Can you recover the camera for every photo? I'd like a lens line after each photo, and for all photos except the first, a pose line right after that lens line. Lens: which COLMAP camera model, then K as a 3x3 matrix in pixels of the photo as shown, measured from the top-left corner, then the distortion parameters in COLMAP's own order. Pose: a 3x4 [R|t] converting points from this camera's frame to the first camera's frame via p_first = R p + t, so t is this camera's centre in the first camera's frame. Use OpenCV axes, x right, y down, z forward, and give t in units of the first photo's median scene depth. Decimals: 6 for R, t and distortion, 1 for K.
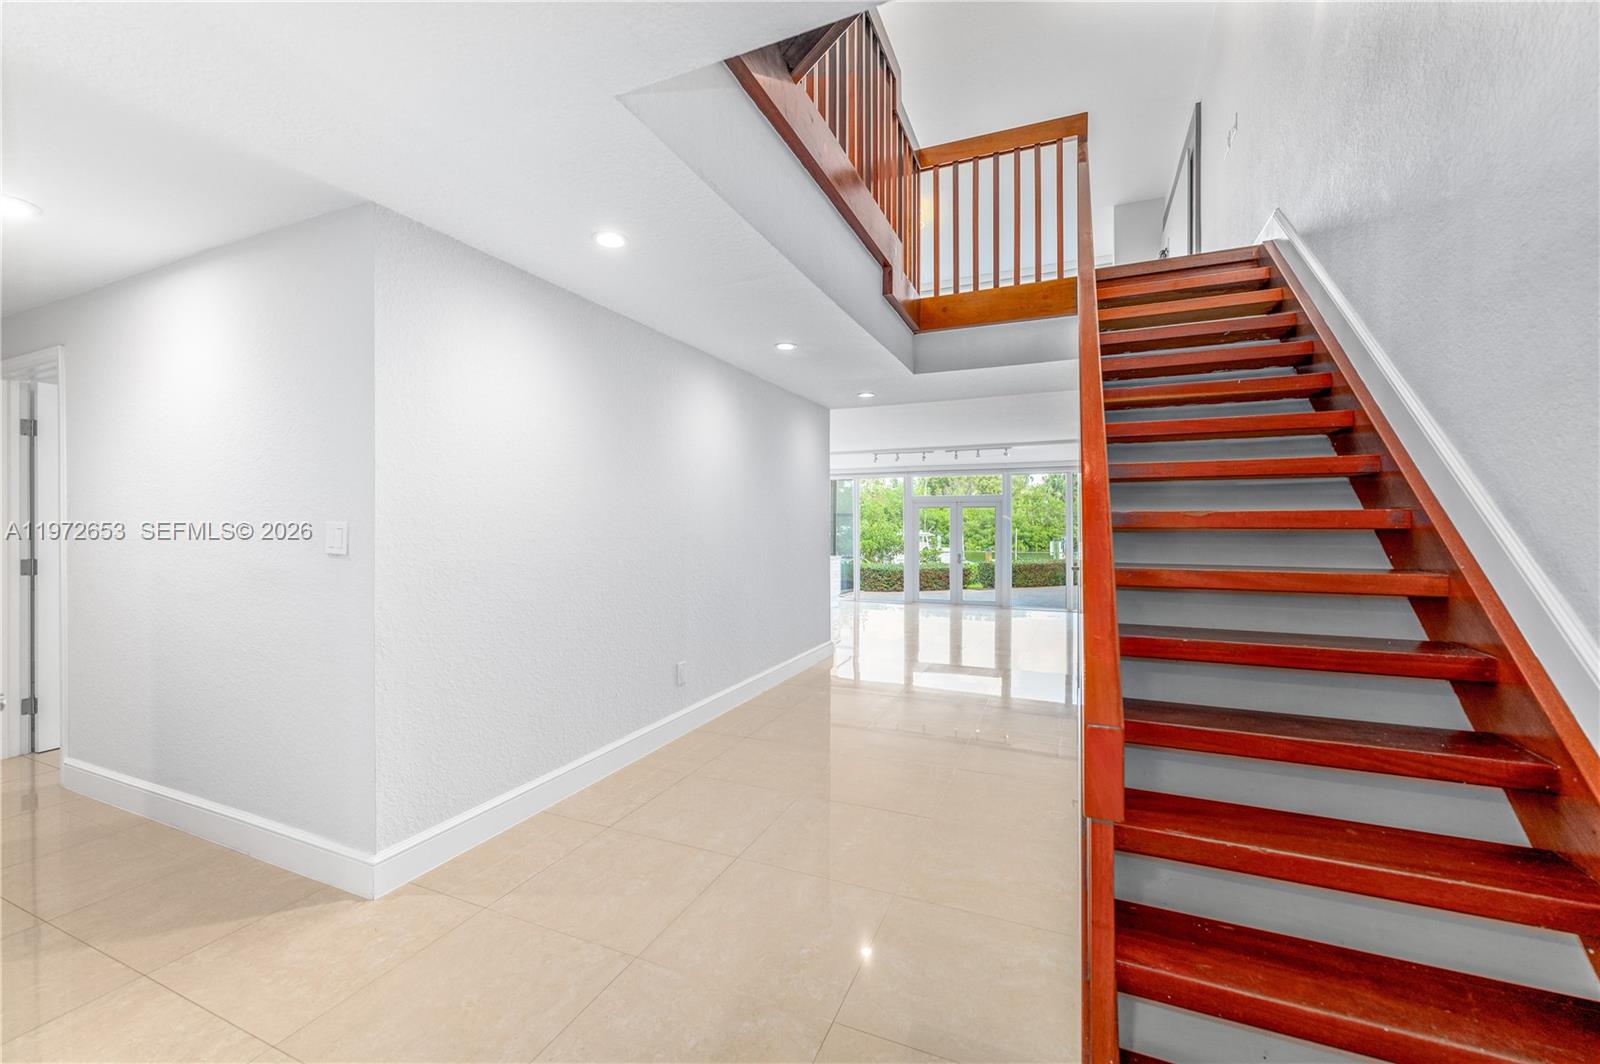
lens RADIAL K [[641.0, 0, 801.6], [0, 641.0, 526.9], [0, 0, 1]] dist [0.001116, 0.000619]
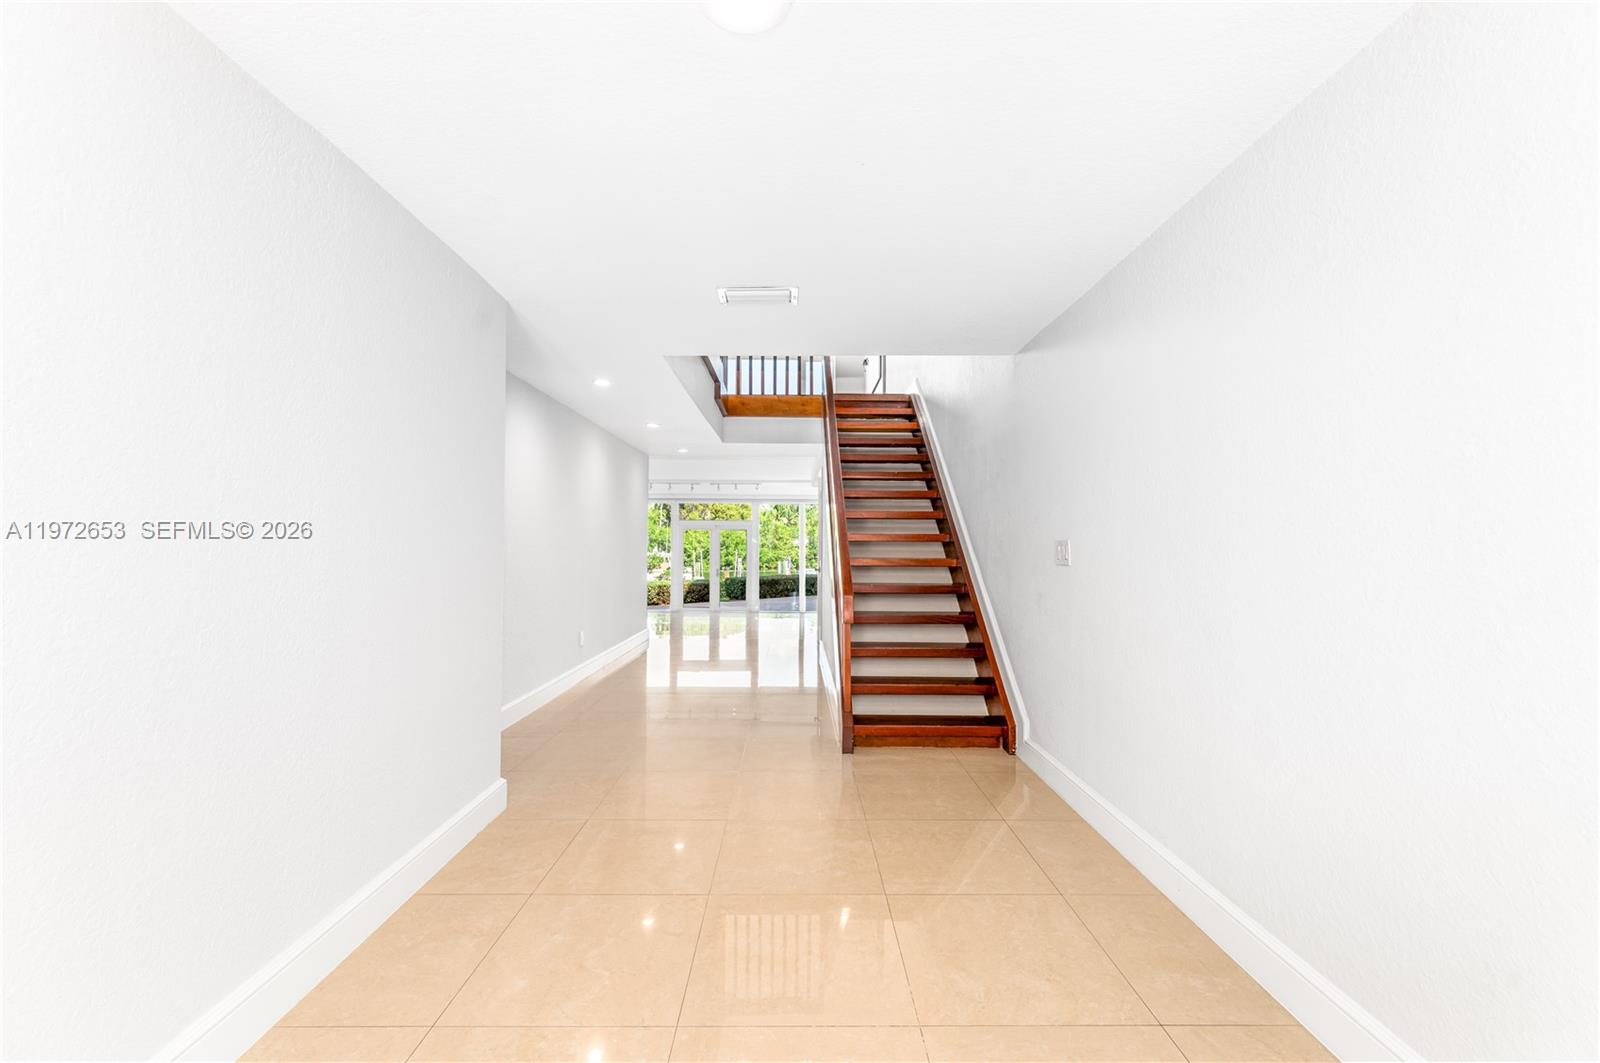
lens RADIAL K [[641.0, 0, 804.9], [0, 641.0, 536.8], [0, 0, 1]] dist [0.001116, 0.000619]
pose [[0.914836, 0.007798, 0.403750, -0.091183], [0.000264, 0.999802, -0.019907, 0.006040], [-0.403825, 0.018318, 0.914653, -0.165739]]
